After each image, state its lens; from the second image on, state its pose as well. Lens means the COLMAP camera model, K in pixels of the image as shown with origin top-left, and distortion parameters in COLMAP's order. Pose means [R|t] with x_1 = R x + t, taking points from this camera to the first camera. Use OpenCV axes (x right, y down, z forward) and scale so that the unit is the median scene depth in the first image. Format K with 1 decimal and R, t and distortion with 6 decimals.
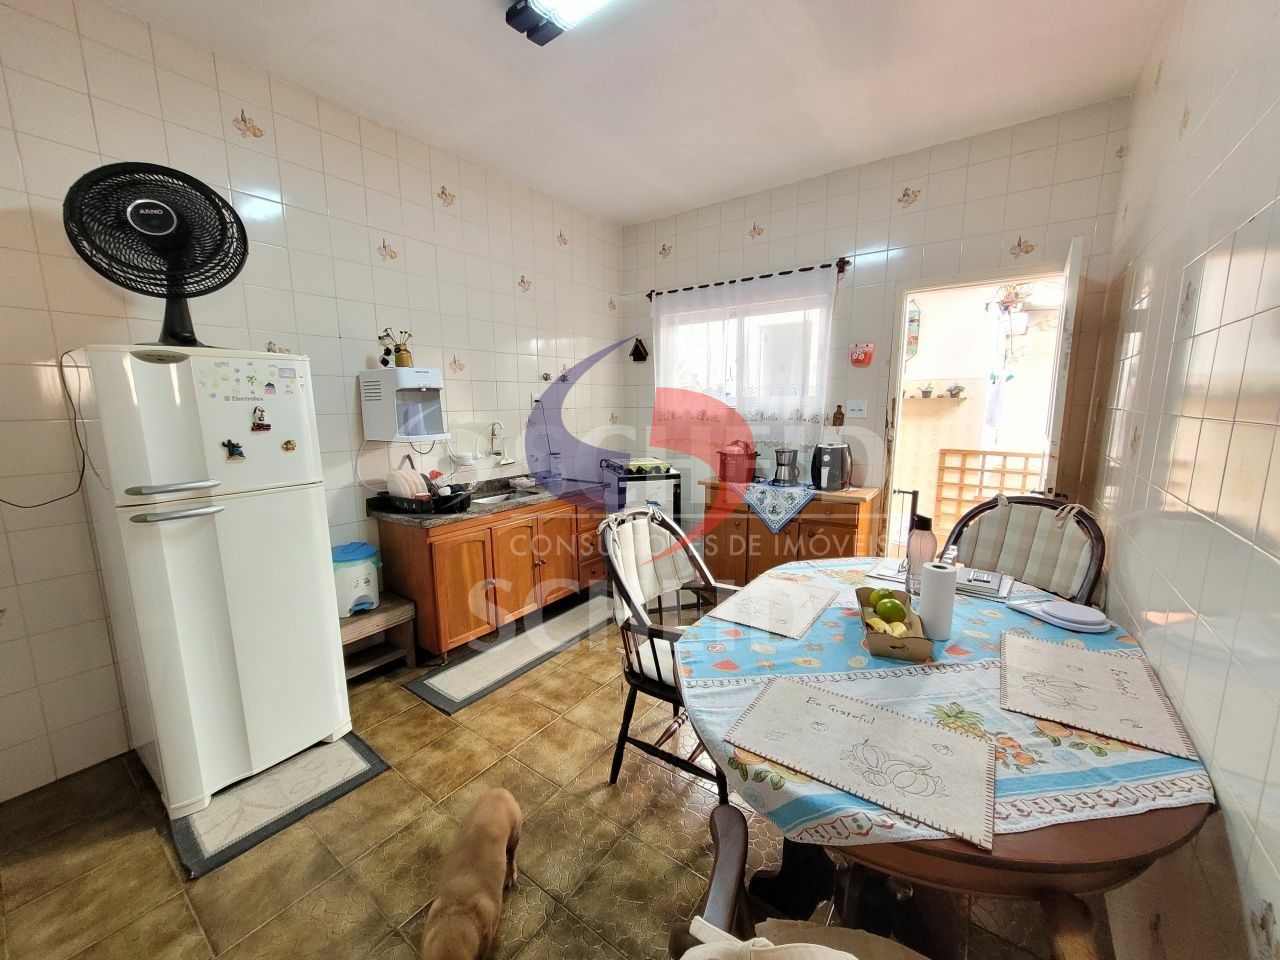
lens RADIAL K [[493.4, 0, 640.0], [0, 493.4, 480.0], [0, 0, 1]] dist [0.005036, -0.000289]
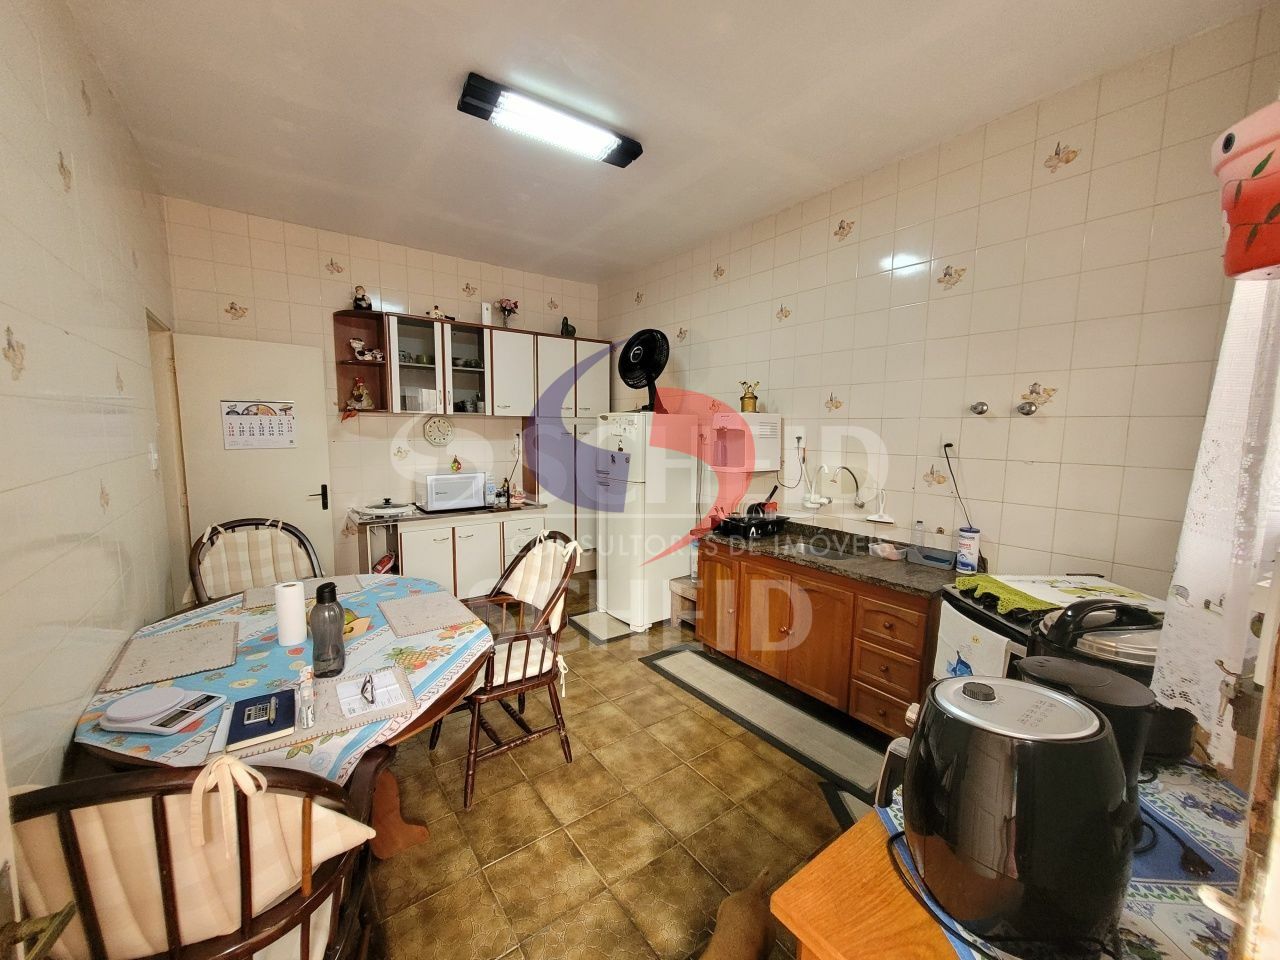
lens RADIAL K [[507.5, 0, 640.0], [0, 507.5, 480.0], [0, 0, 1]] dist [0.008069, -0.000294]
pose [[-0.304124, 0.106164, -0.946699, 0.997728], [-0.155928, 0.974821, 0.159409, -0.274491], [0.939785, 0.196097, -0.279912, 1.401145]]
